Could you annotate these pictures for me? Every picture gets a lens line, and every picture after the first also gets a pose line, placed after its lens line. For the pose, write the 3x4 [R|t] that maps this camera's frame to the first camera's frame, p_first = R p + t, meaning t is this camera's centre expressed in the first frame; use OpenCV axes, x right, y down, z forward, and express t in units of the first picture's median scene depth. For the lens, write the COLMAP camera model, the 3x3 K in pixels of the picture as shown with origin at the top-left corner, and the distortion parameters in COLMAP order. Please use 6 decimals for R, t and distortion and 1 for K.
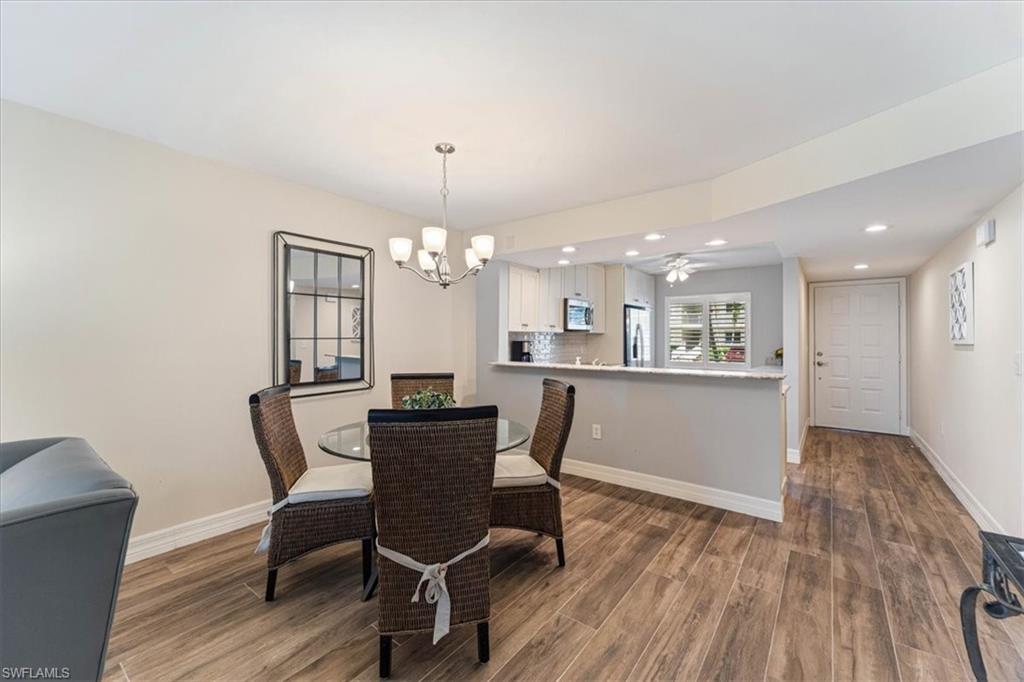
lens RADIAL K [[413.0, 0, 507.5], [0, 413.0, 341.7], [0, 0, 1]] dist [0.001548, -0.000218]
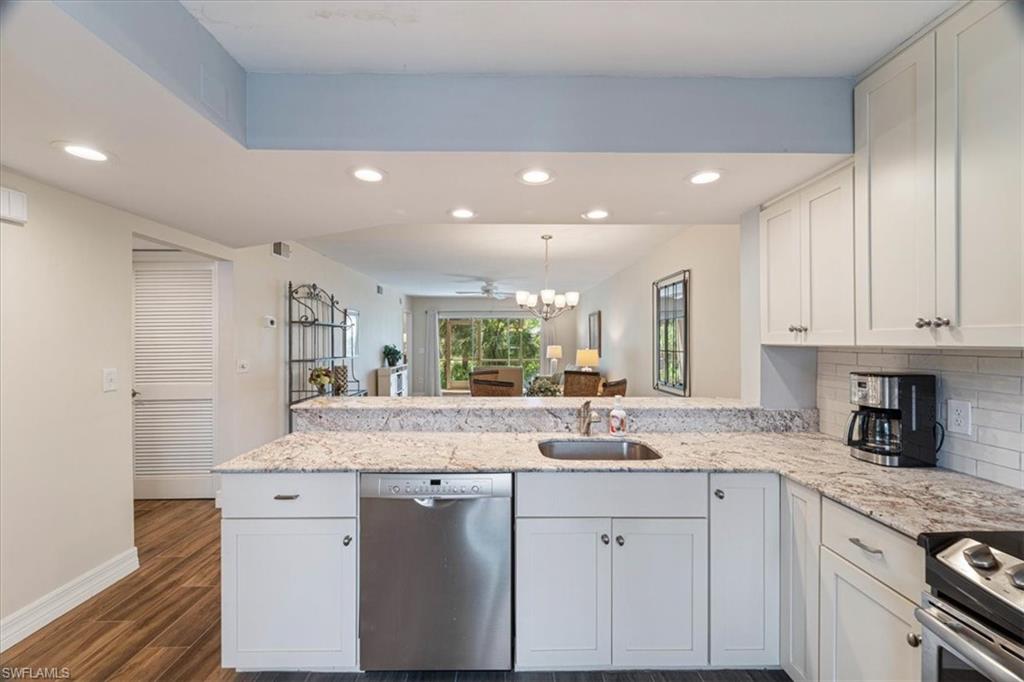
lens RADIAL K [[413.0, 0, 507.5], [0, 413.0, 341.7], [0, 0, 1]] dist [0.001548, -0.000218]
pose [[-0.784118, -0.002666, -0.620606, 1.051867], [-0.009567, 0.999924, 0.007792, -0.057464], [0.620538, 0.012047, -0.784084, 2.292511]]
